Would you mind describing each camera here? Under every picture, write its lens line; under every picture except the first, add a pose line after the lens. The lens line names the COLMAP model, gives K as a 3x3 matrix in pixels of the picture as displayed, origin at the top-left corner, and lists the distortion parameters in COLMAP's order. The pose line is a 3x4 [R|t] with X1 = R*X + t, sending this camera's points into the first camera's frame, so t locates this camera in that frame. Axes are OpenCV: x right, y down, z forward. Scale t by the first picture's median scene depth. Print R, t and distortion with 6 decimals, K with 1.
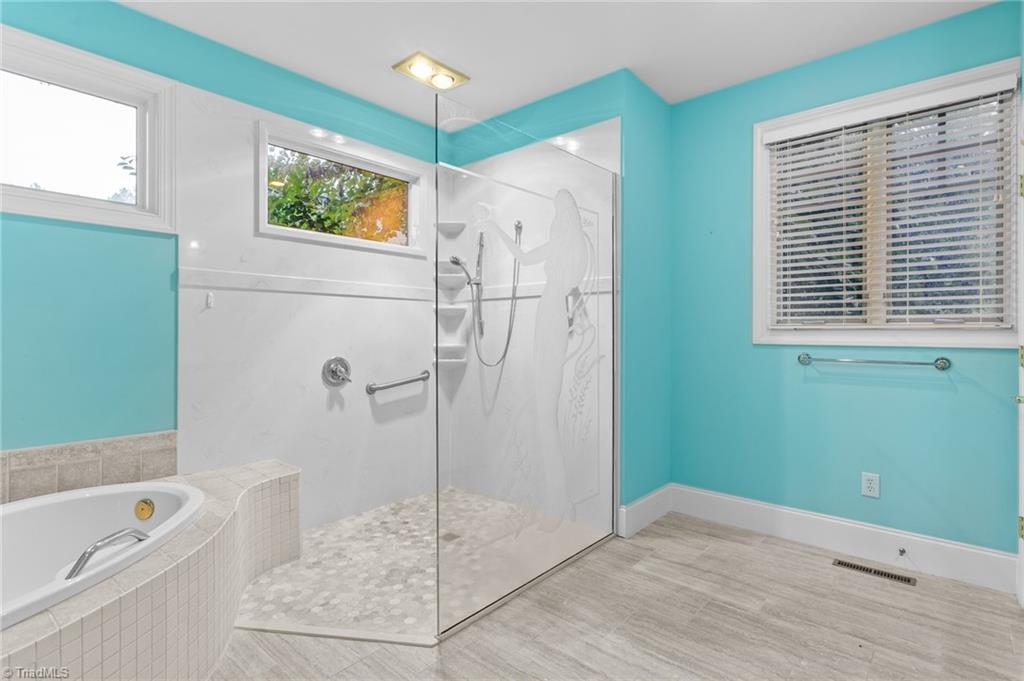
lens RADIAL K [[491.7, 0, 517.8], [0, 491.7, 338.4], [0, 0, 1]] dist [-0.000135, 0.000307]
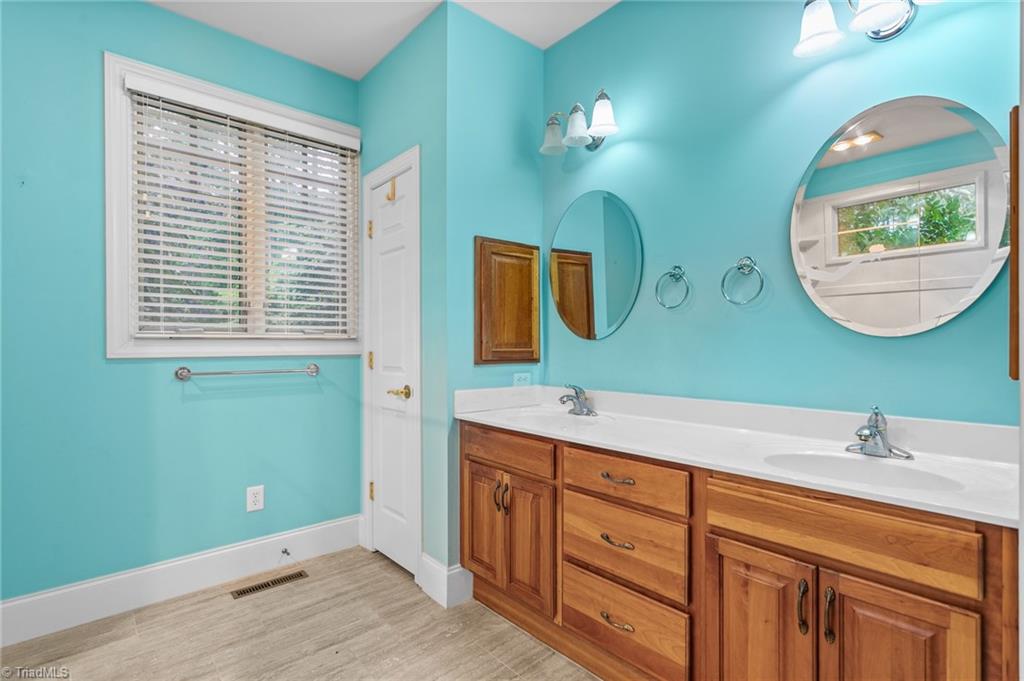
lens RADIAL K [[504.5, 0, 510.8], [0, 504.5, 346.3], [0, 0, 1]] dist [-0.001129, -0.000425]
pose [[0.114779, -0.015881, 0.993264, -0.213198], [0.004839, 0.999869, 0.015428, -0.016727], [-0.993379, 0.003035, 0.114841, 0.384311]]
